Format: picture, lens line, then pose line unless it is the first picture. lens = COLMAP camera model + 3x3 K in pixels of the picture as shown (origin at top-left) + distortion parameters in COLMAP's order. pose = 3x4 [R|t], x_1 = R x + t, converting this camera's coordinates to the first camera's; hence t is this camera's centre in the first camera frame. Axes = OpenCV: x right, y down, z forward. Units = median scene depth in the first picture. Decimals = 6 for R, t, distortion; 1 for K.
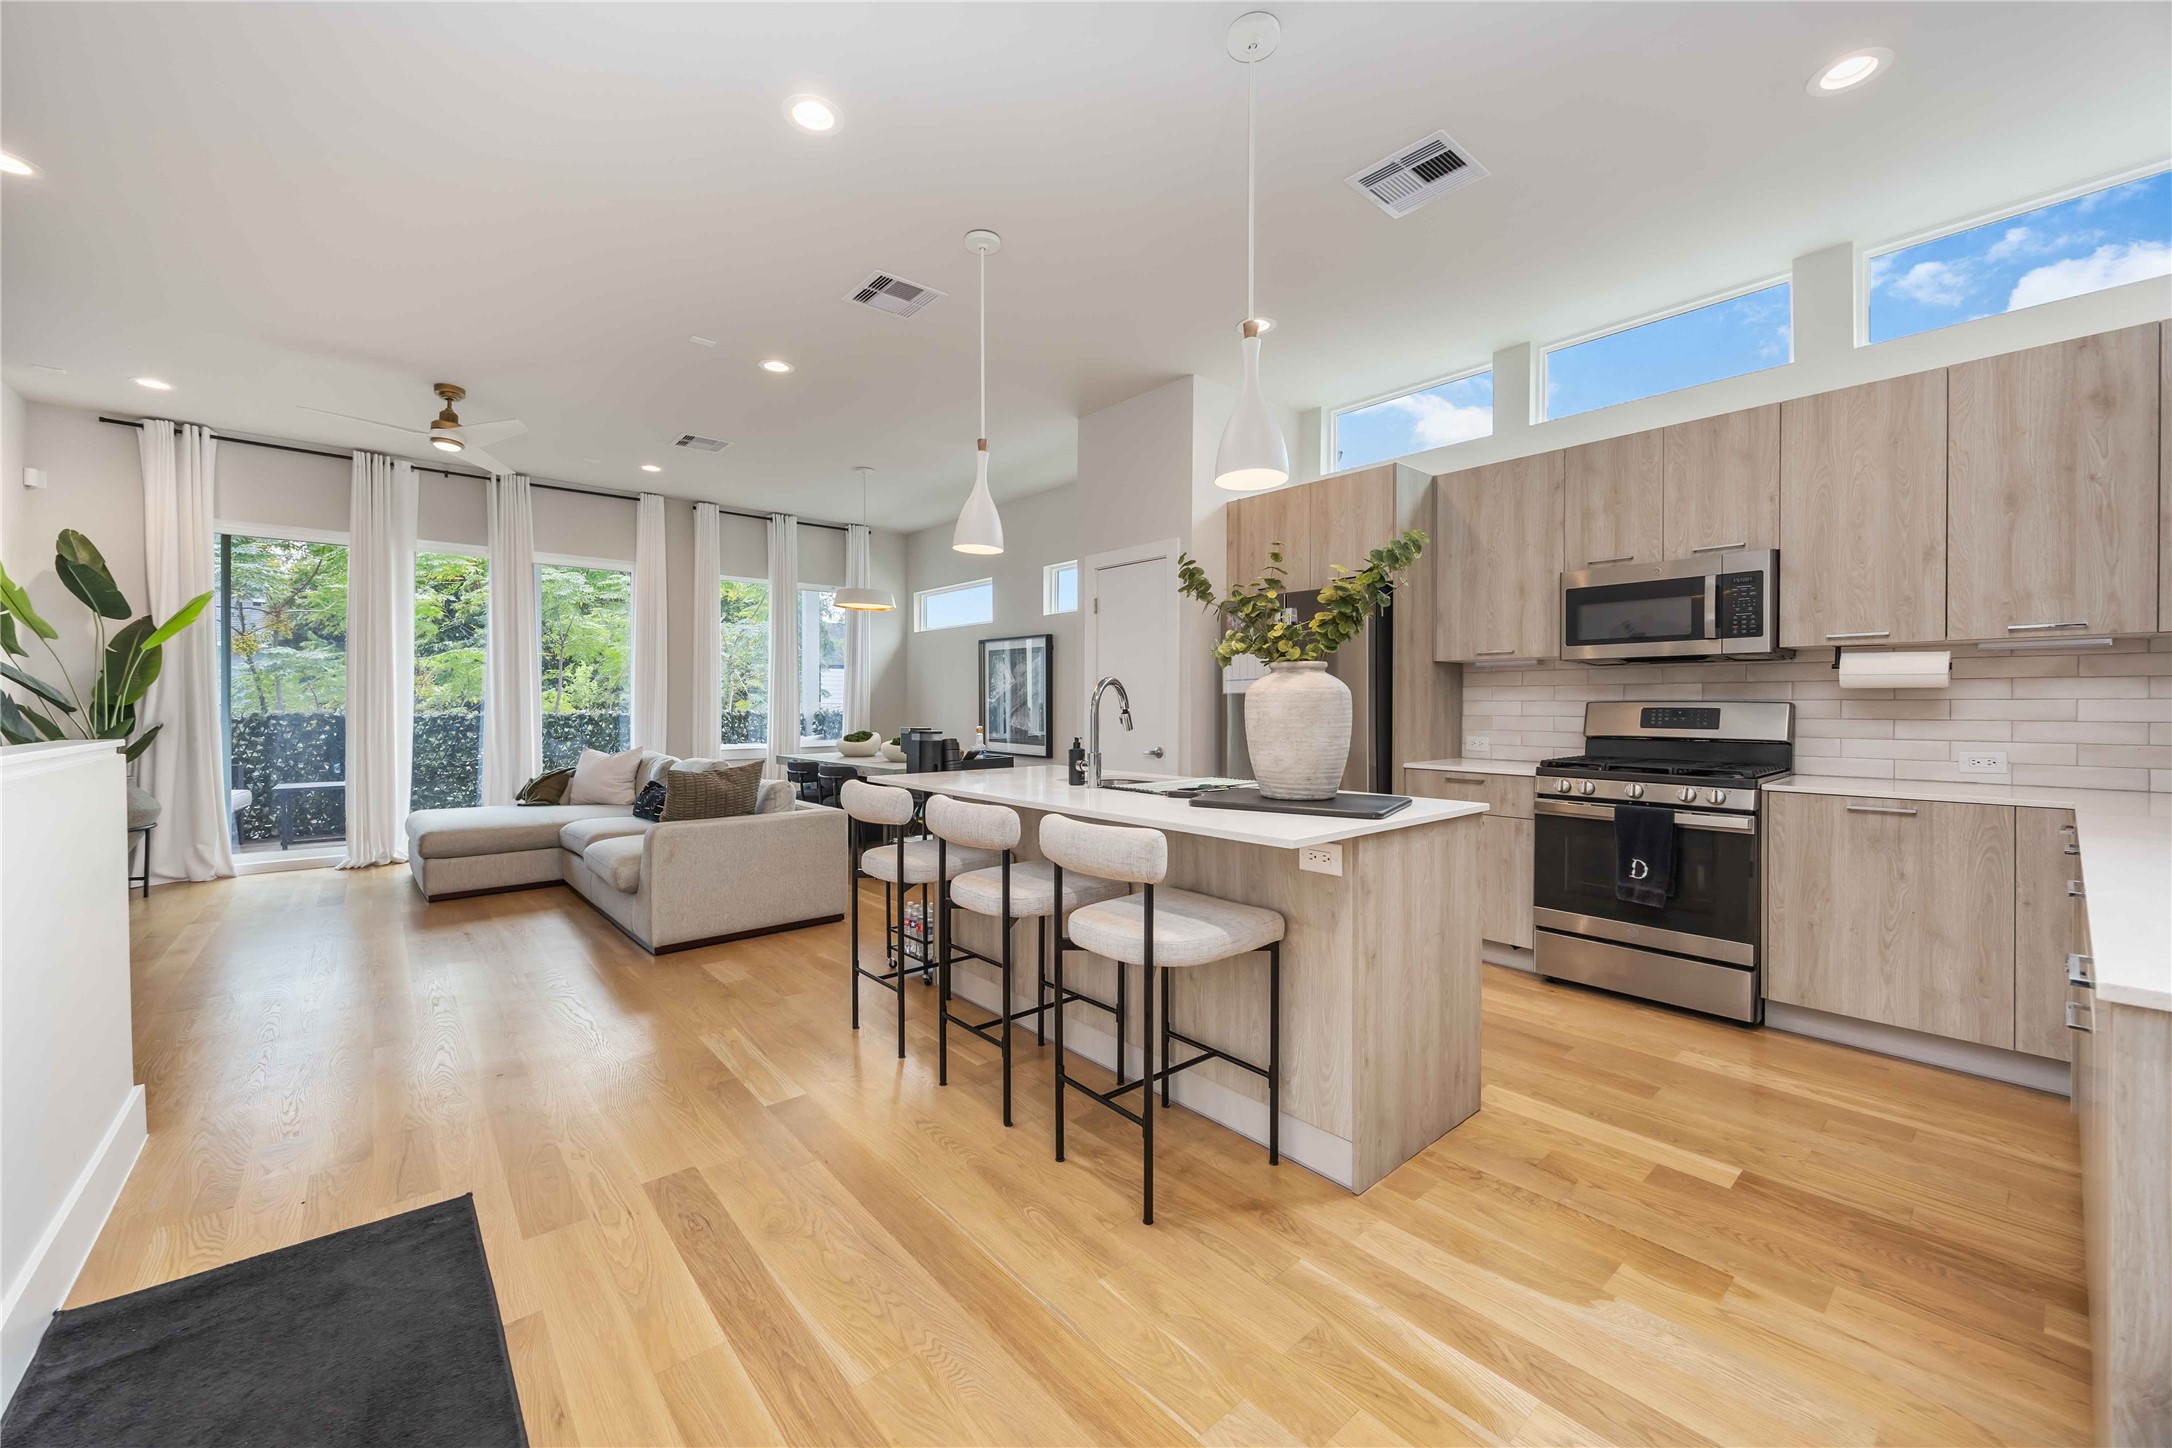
lens RADIAL K [[827.6, 0, 1083.5], [0, 827.6, 713.6], [0, 0, 1]] dist [0.000282, -0.000167]
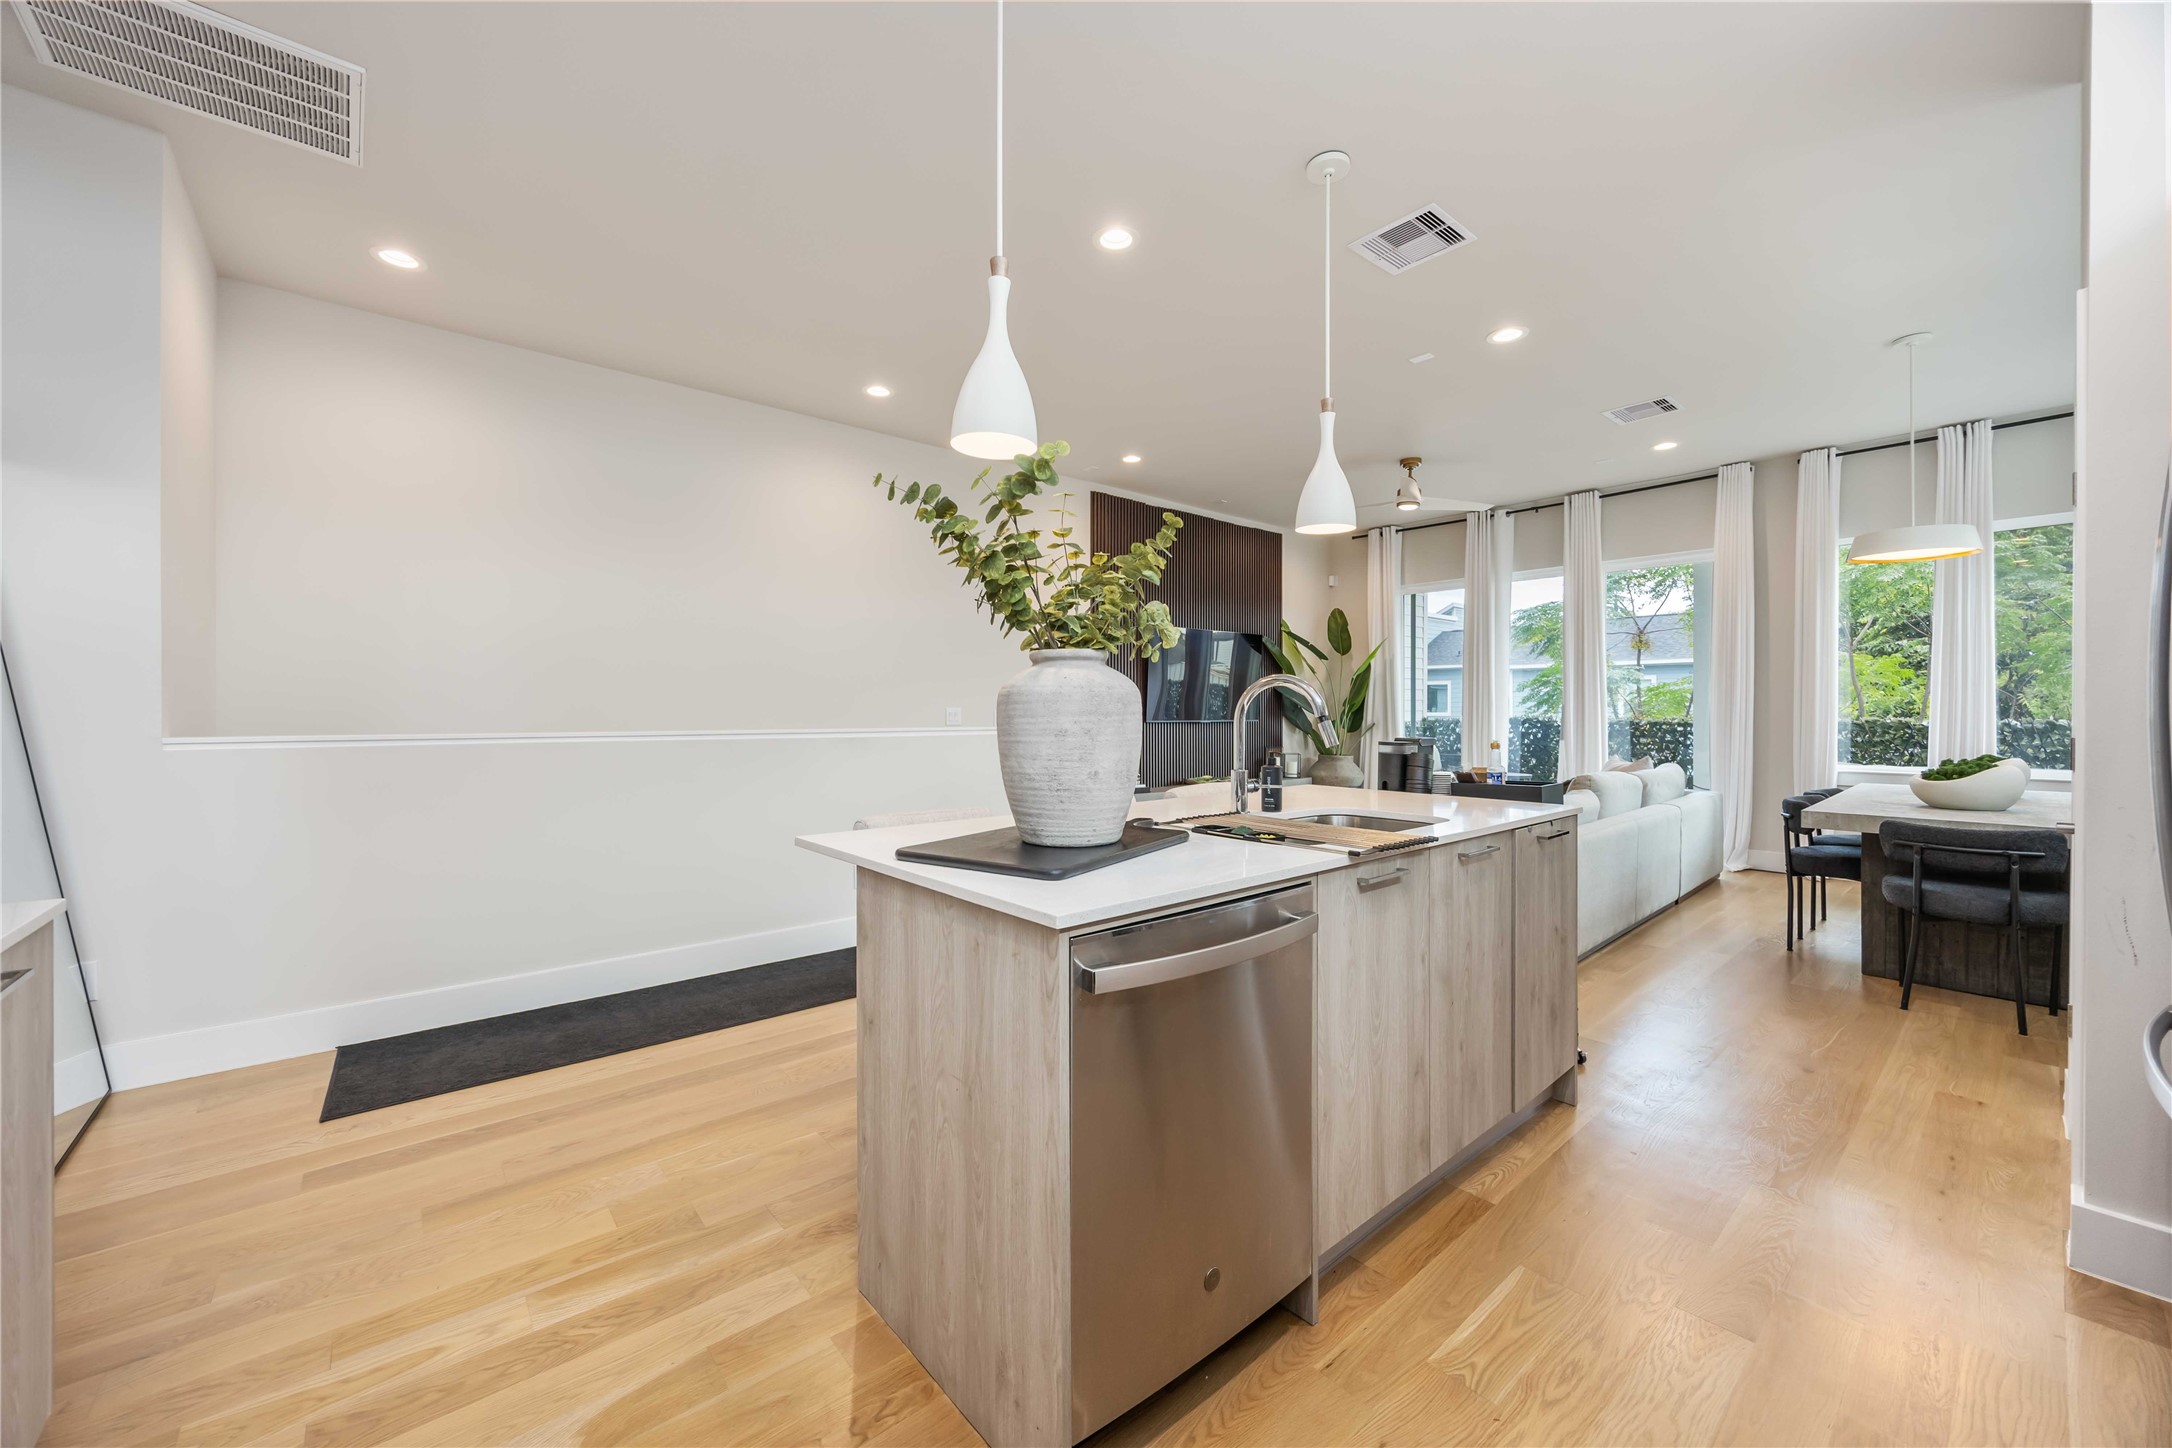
lens RADIAL K [[827.6, 0, 1083.5], [0, 827.6, 713.6], [0, 0, 1]] dist [0.000282, -0.000167]
pose [[0.001461, 0.004454, -0.999989, 0.434724], [-0.015837, 0.999865, 0.004430, -0.004315], [0.999874, 0.015831, 0.001531, 0.451104]]
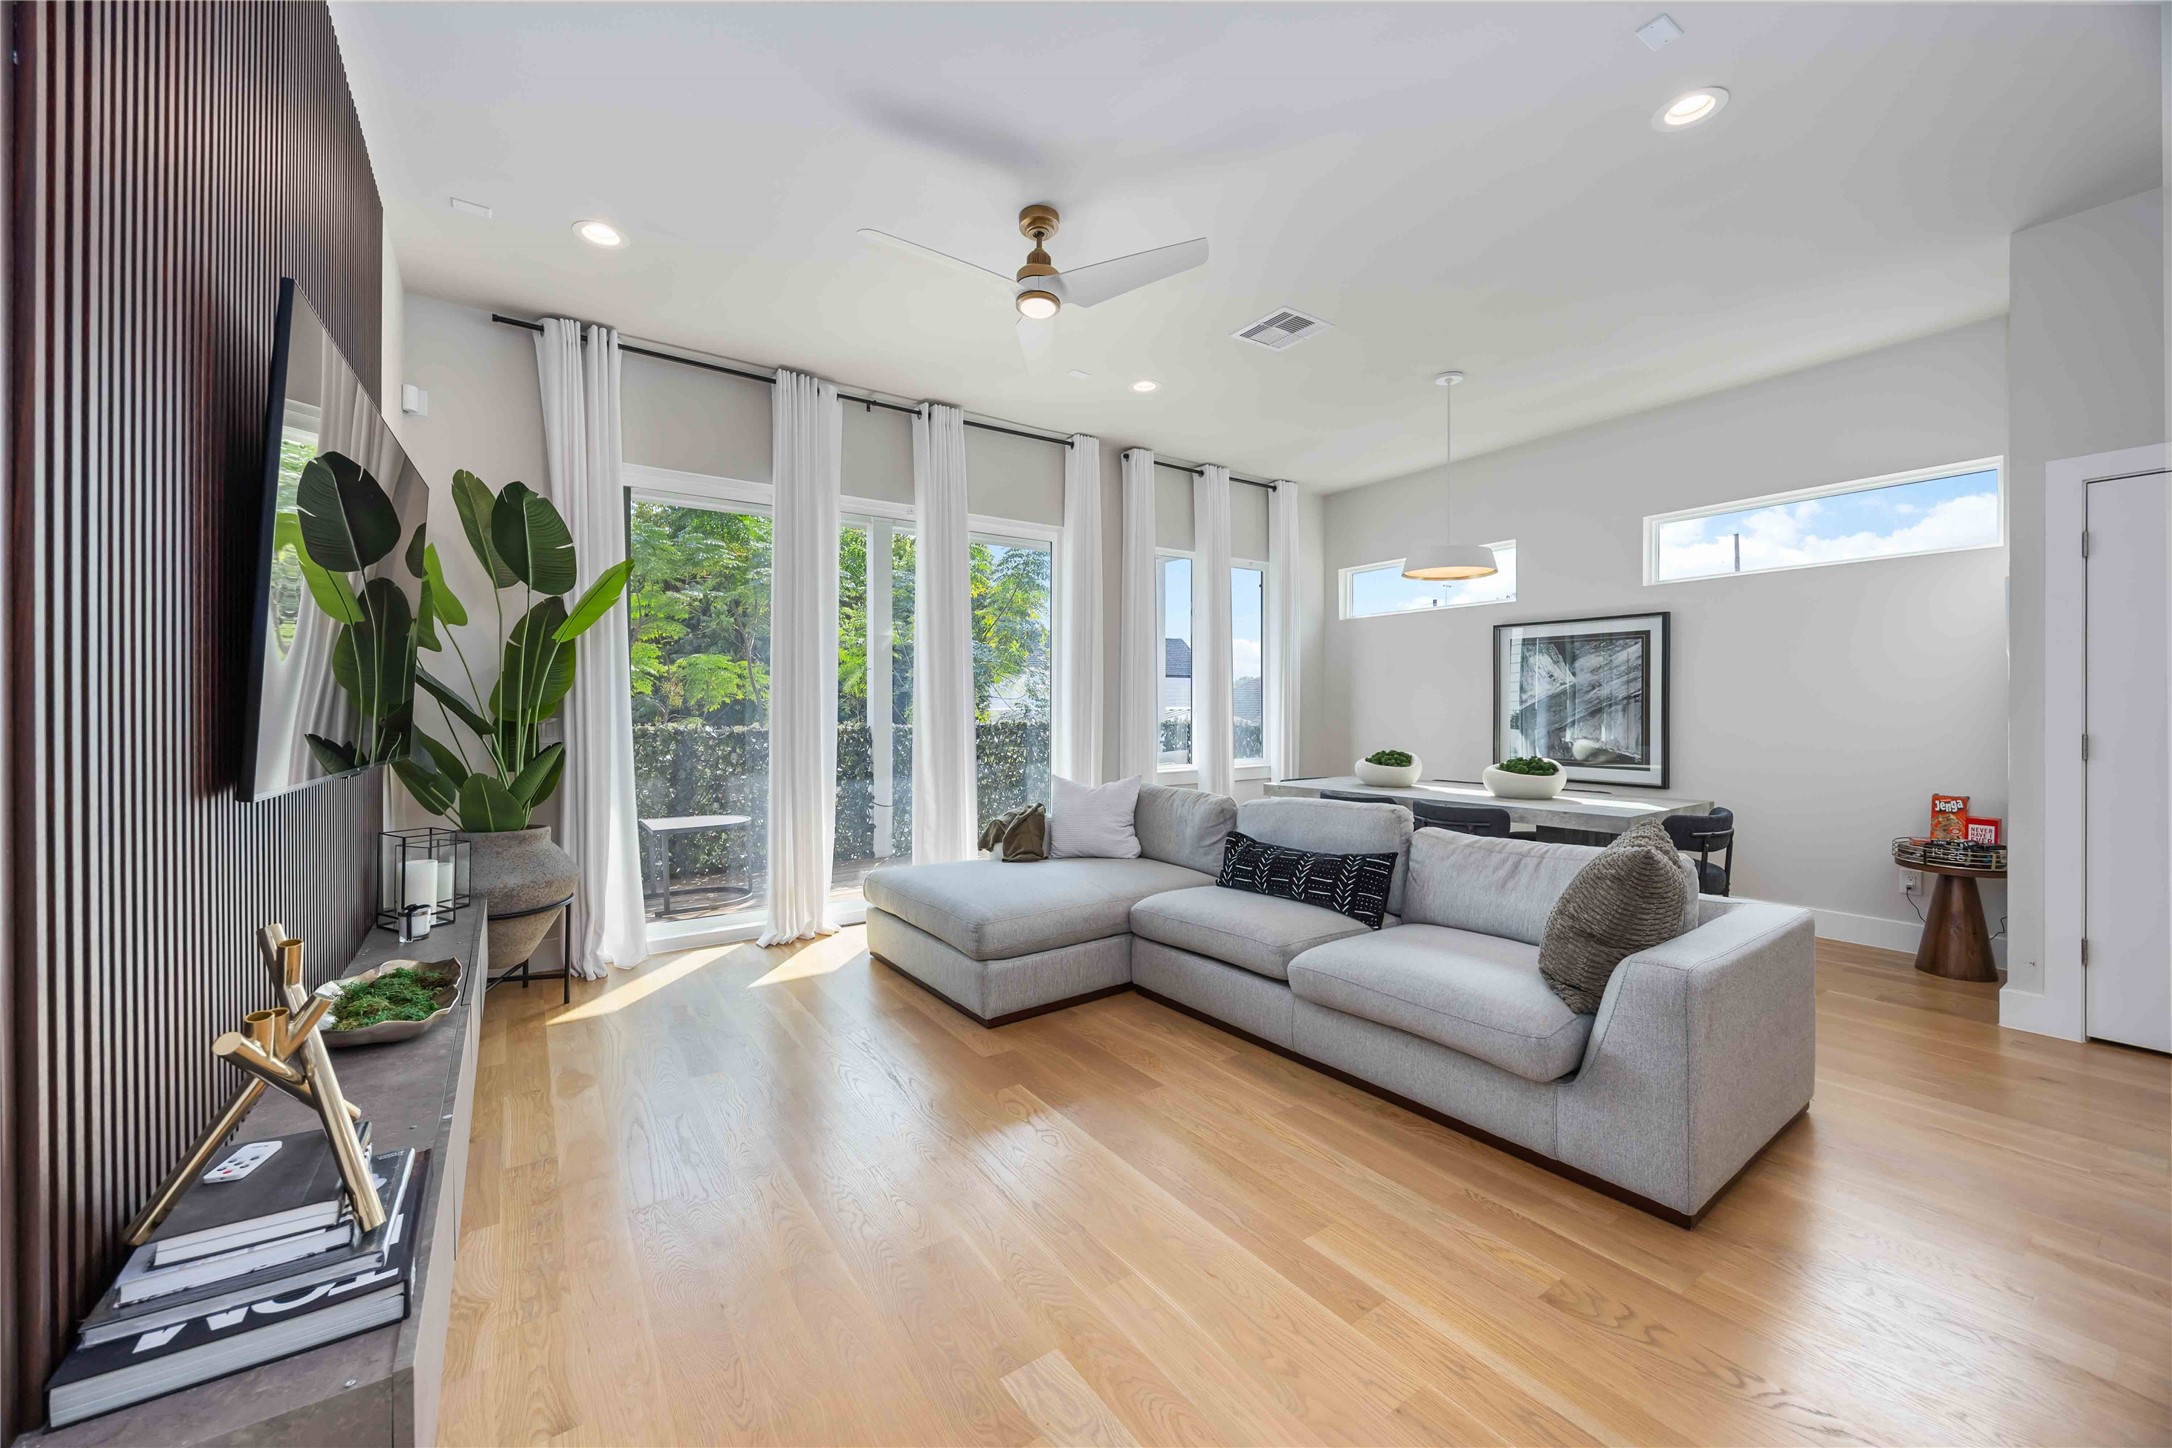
lens RADIAL K [[841.7, 0, 1093.6], [0, 841.7, 716.5], [0, 0, 1]] dist [0.001304, 0.000026]
pose [[0.994966, -0.004912, -0.100093, -0.587912], [0.003700, 0.999918, -0.012294, -0.002594], [0.100146, 0.011862, 0.994902, 0.326447]]
